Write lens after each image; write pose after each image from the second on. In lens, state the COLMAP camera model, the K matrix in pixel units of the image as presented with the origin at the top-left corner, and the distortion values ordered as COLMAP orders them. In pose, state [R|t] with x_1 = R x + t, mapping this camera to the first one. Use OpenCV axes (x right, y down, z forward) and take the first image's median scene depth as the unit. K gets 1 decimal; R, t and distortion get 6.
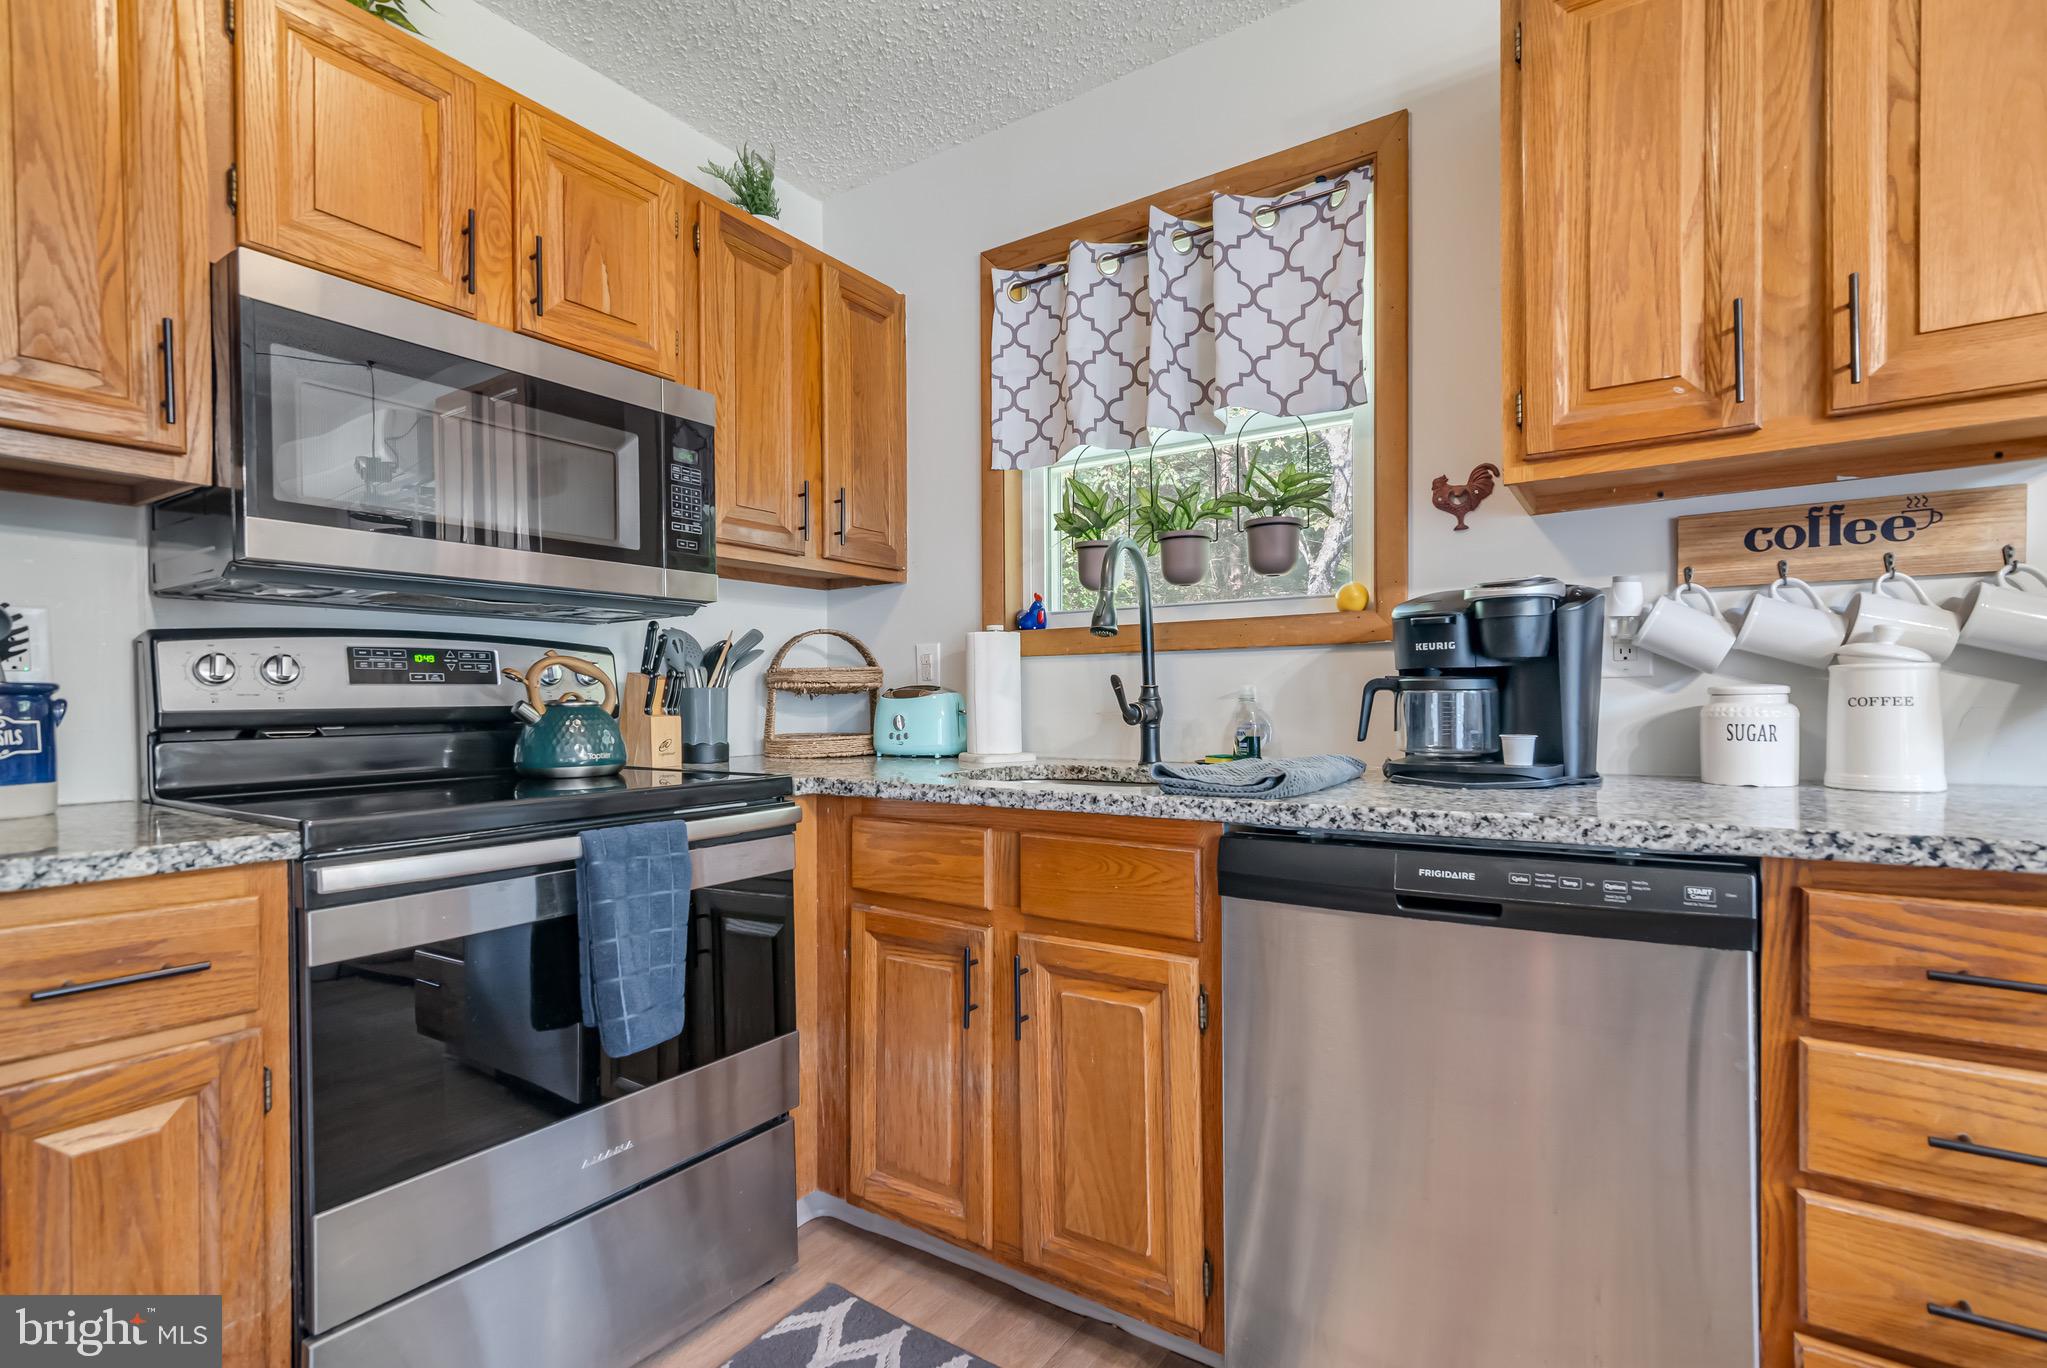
lens RADIAL K [[944.4, 0, 1024.8], [0, 944.4, 709.1], [0, 0, 1]] dist [0.001796, 0.000760]
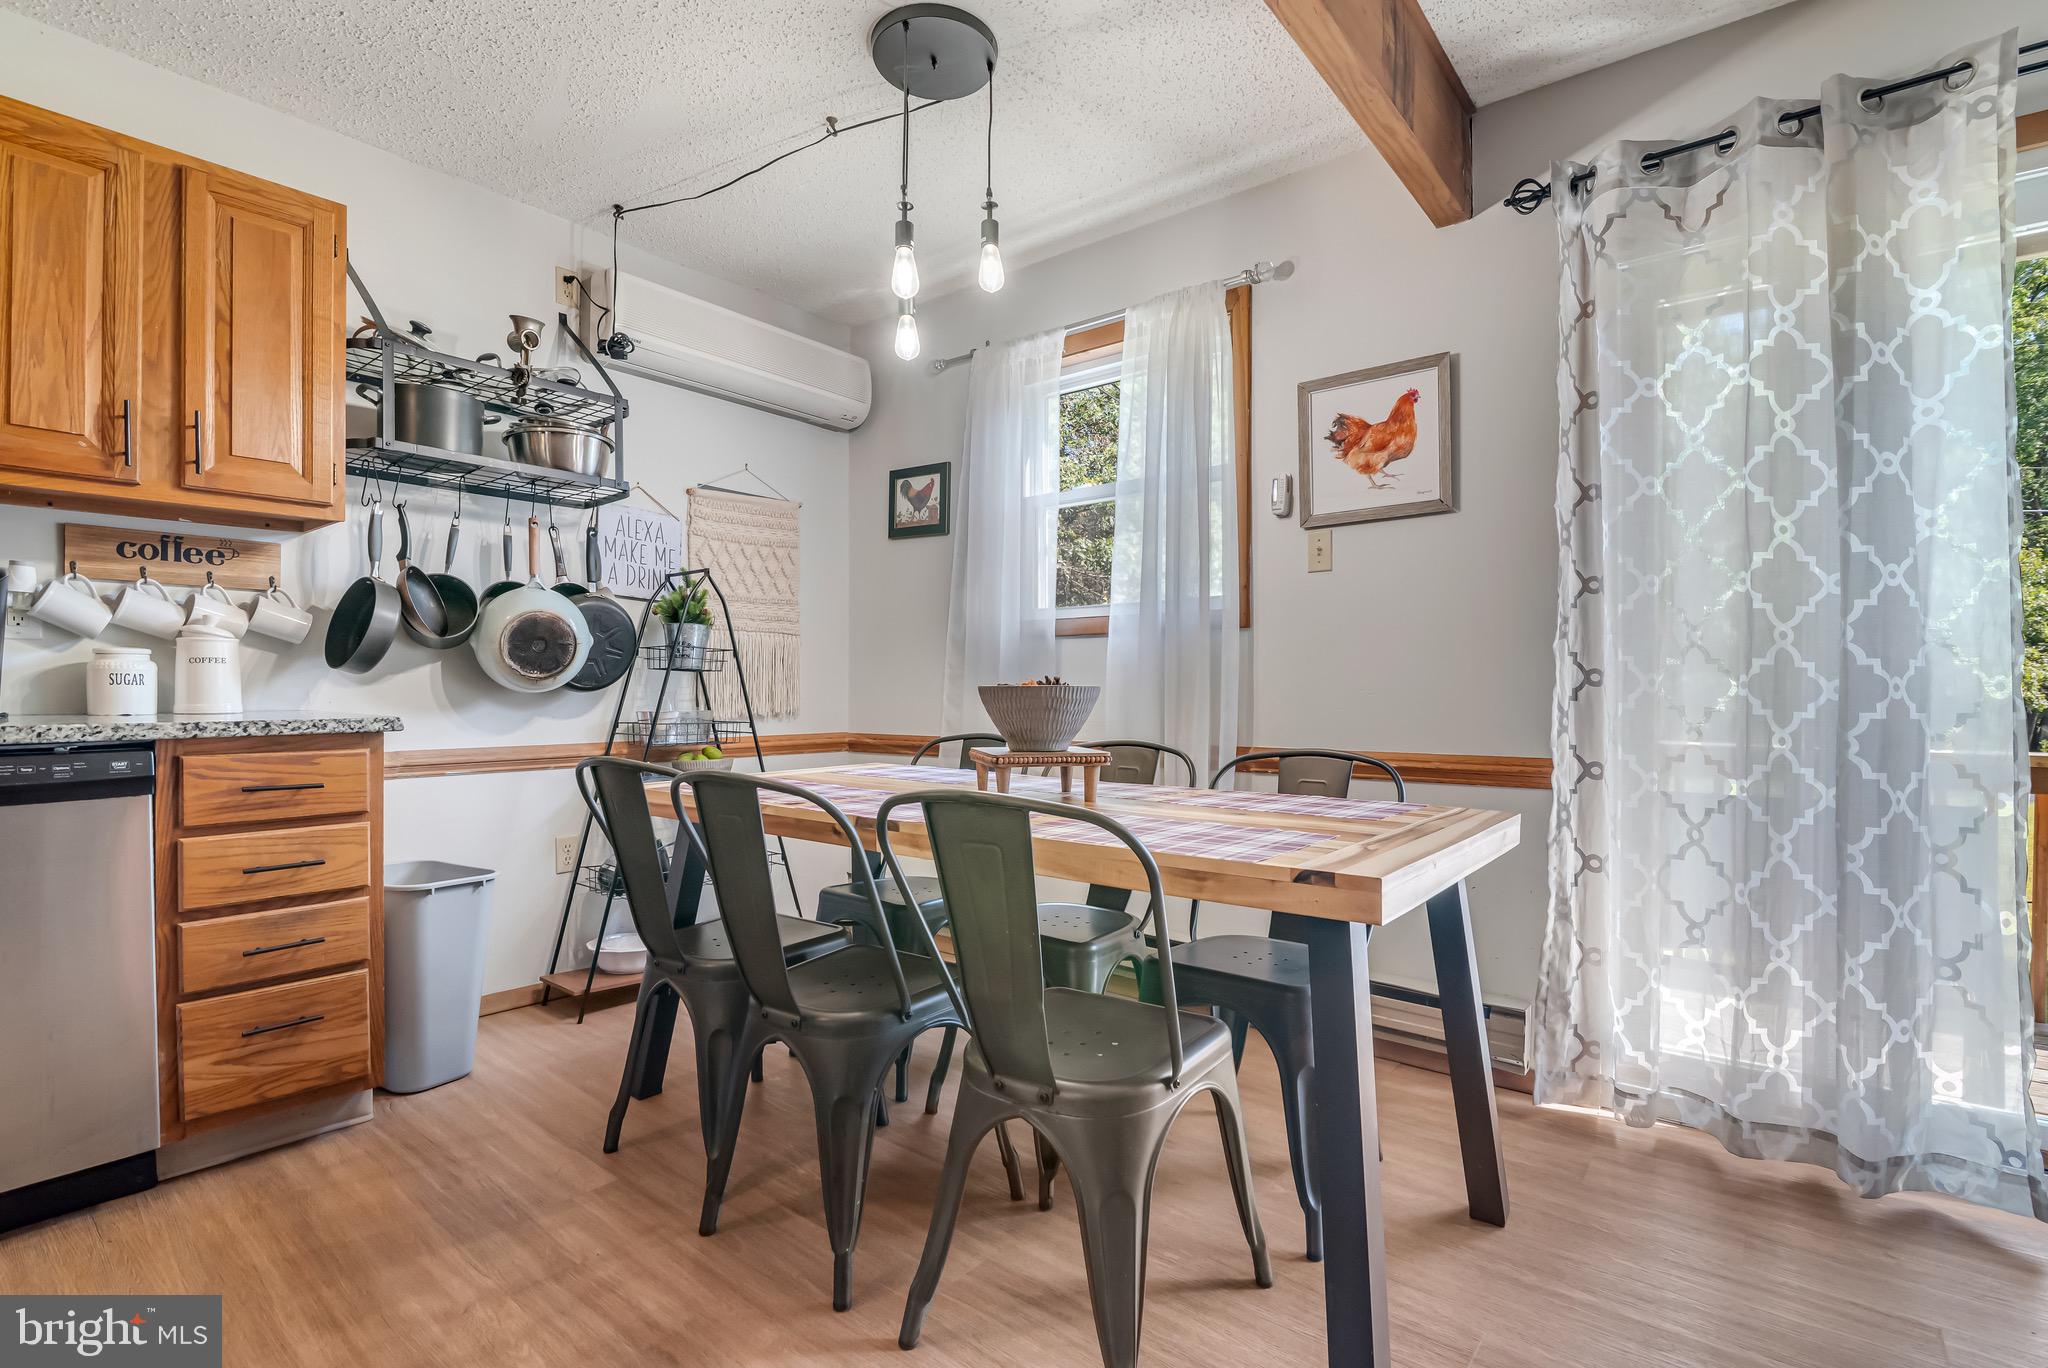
lens RADIAL K [[955.1, 0, 1021.7], [0, 955.1, 696.8], [0, 0, 1]] dist [-0.019449, 0.000699]
pose [[0.086809, -0.000177, 0.996225, -0.488727], [0.005140, 0.999987, -0.000270, 0.049719], [-0.996212, 0.005144, 0.086809, -0.448695]]
